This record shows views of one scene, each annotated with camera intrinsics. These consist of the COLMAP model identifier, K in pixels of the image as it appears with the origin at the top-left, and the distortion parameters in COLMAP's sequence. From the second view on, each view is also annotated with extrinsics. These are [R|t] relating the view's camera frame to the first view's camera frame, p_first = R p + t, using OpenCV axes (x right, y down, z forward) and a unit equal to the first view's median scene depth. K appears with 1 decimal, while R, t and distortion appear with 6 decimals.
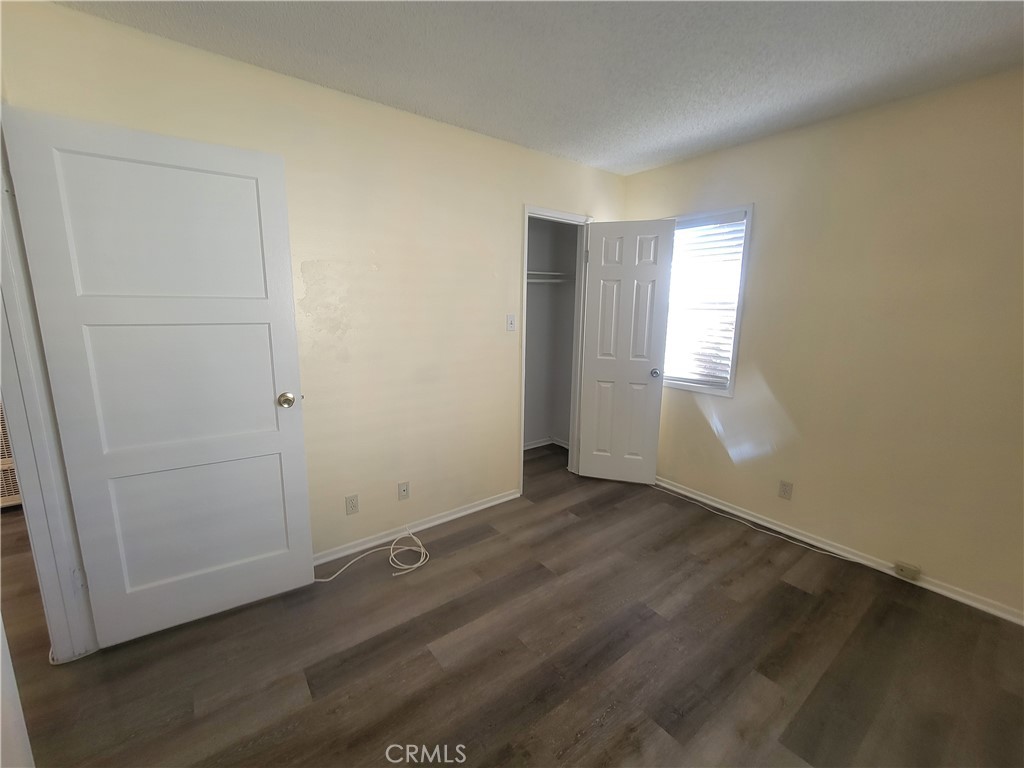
lens RADIAL K [[424.4, 0, 514.5], [0, 424.4, 375.5], [0, 0, 1]] dist [0.001011, -0.000219]
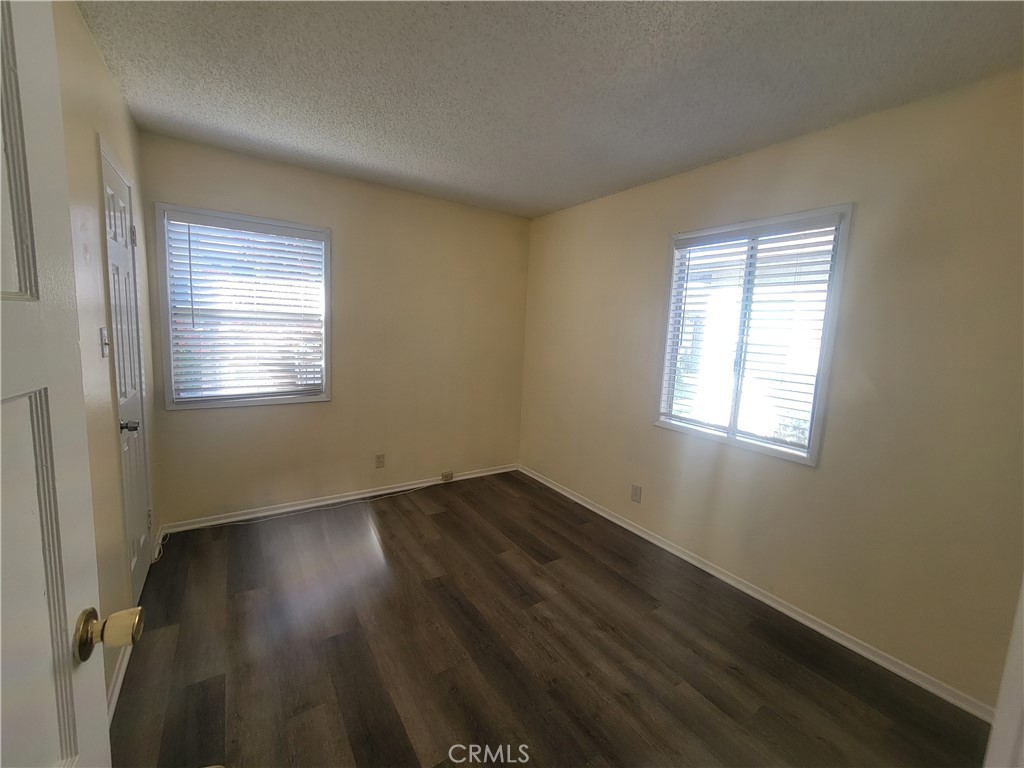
lens RADIAL K [[424.4, 0, 514.5], [0, 424.4, 375.5], [0, 0, 1]] dist [0.001011, -0.000219]
pose [[0.065377, -0.131692, 0.989133, -0.669813], [0.120811, 0.985006, 0.123157, -0.110672], [-0.990520, 0.111447, 0.080307, 0.545129]]
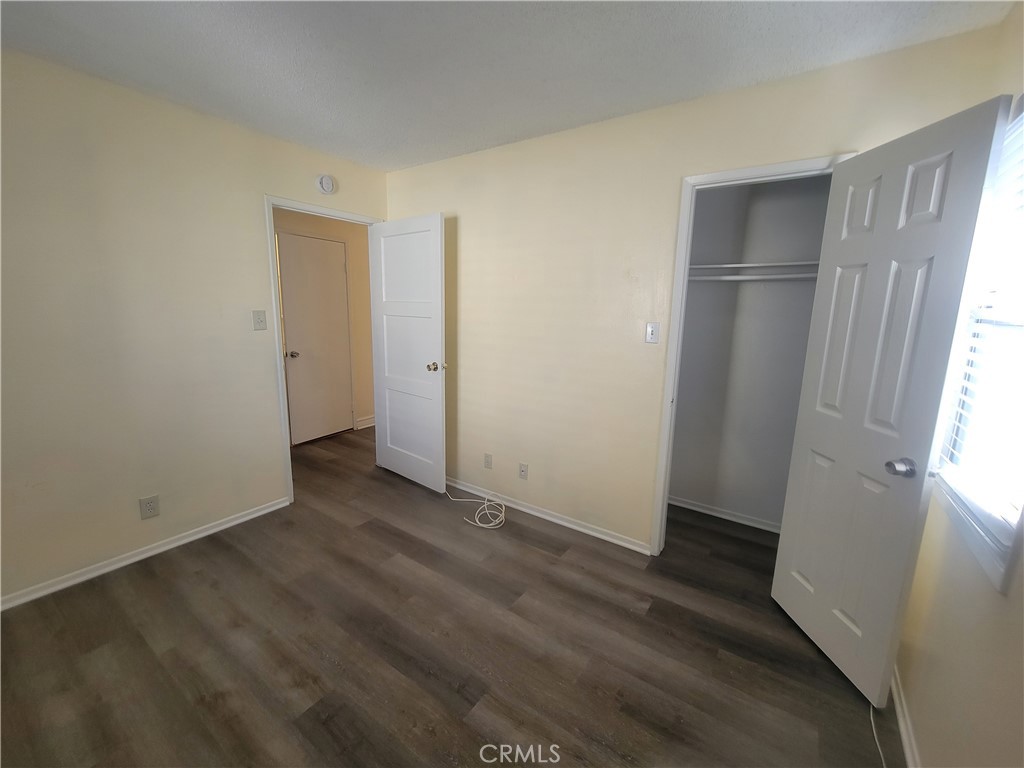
lens RADIAL K [[423.7, 0, 512.4], [0, 423.7, 381.0], [0, 0, 1]] dist [-0.001631, -0.000138]
pose [[0.298936, 0.162673, -0.940306, 0.855941], [-0.179817, 0.977314, 0.111909, -0.098314], [0.937178, 0.135629, 0.321405, 0.646721]]
